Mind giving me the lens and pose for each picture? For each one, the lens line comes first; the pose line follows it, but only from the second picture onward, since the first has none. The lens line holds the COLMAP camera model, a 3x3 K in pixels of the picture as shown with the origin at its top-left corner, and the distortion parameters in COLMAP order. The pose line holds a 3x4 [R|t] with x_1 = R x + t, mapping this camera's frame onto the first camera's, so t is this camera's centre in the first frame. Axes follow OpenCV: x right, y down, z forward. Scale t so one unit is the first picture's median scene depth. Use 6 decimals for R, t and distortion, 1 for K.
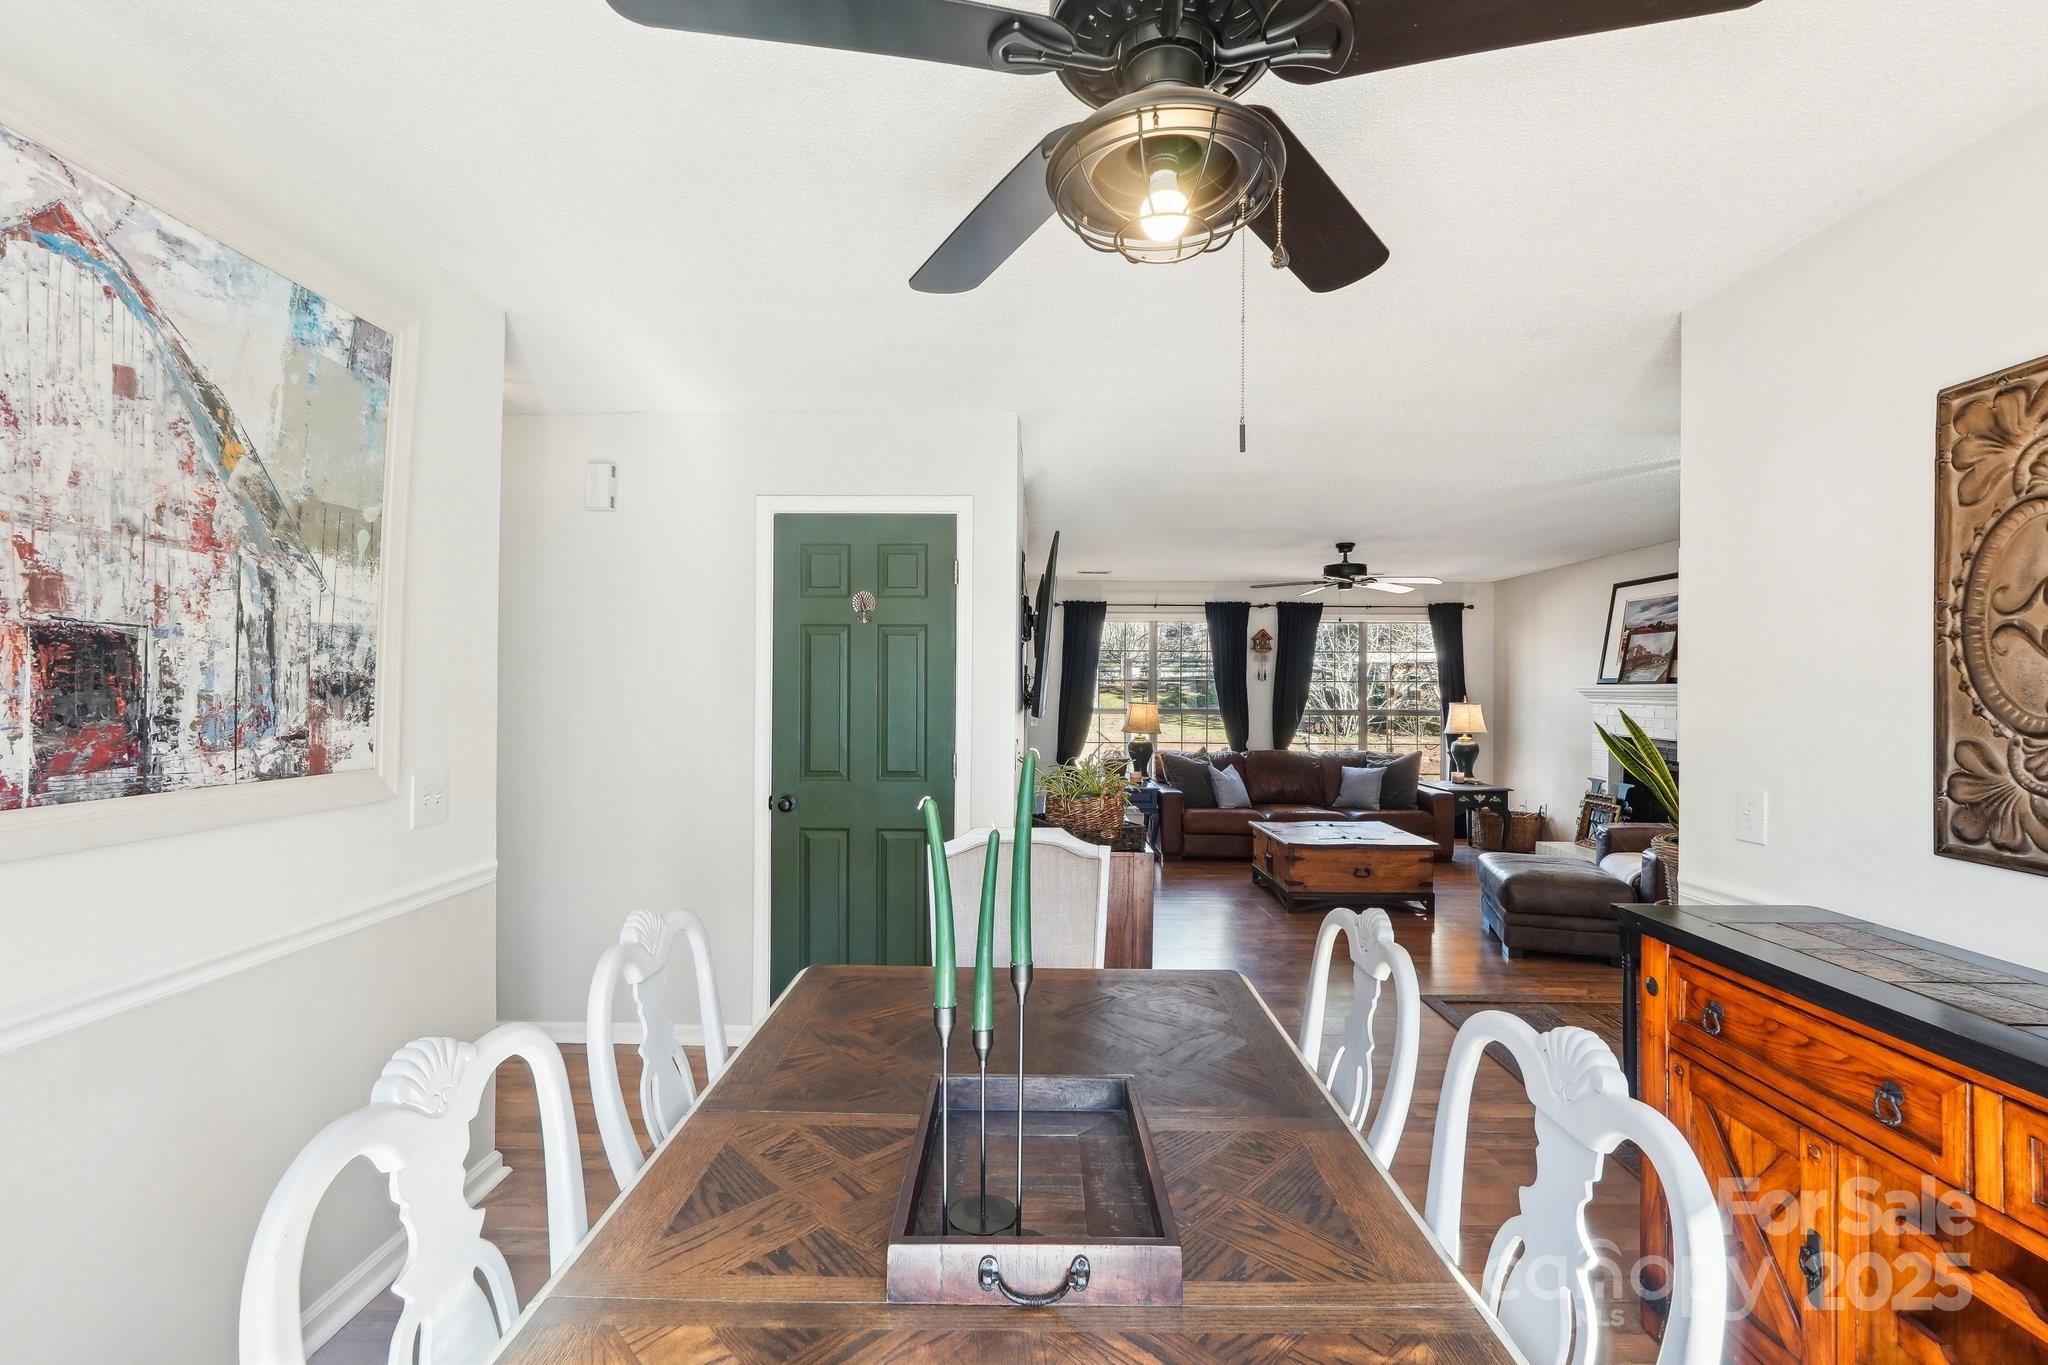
lens RADIAL K [[884.6, 0, 1022.8], [0, 884.6, 683.6], [0, 0, 1]] dist [-0.013382, 0.005167]
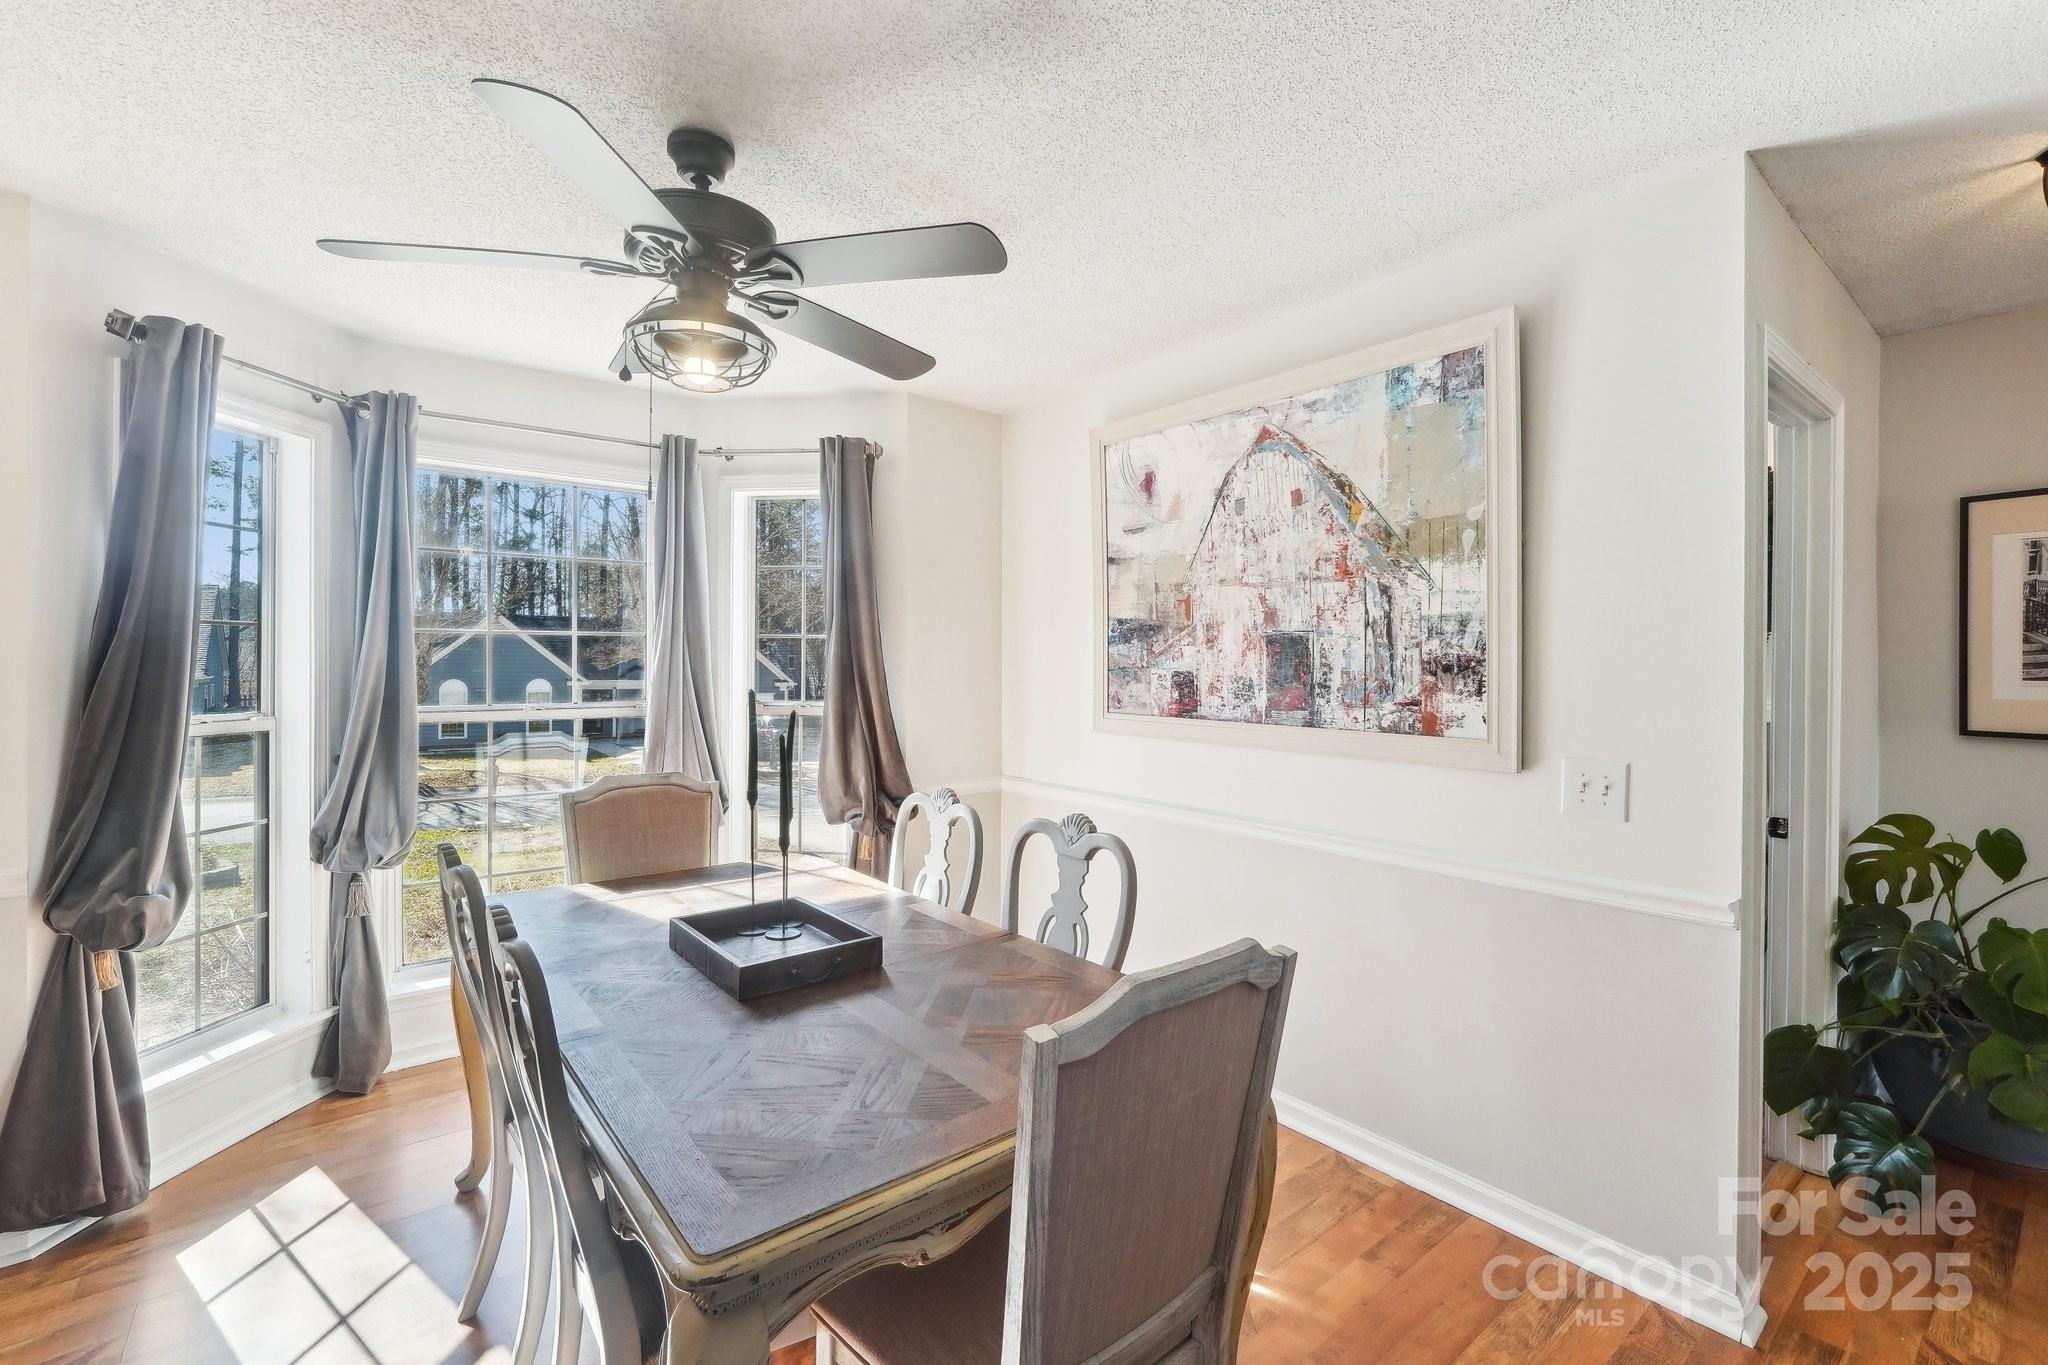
lens RADIAL K [[884.6, 0, 1033.6], [0, 884.6, 664.5], [0, 0, 1]] dist [-0.013382, 0.005167]
pose [[-0.763220, -0.011053, -0.646045, 0.465678], [-0.007485, 0.999938, -0.008265, 0.016848], [0.646096, -0.001472, -0.763255, 1.662448]]
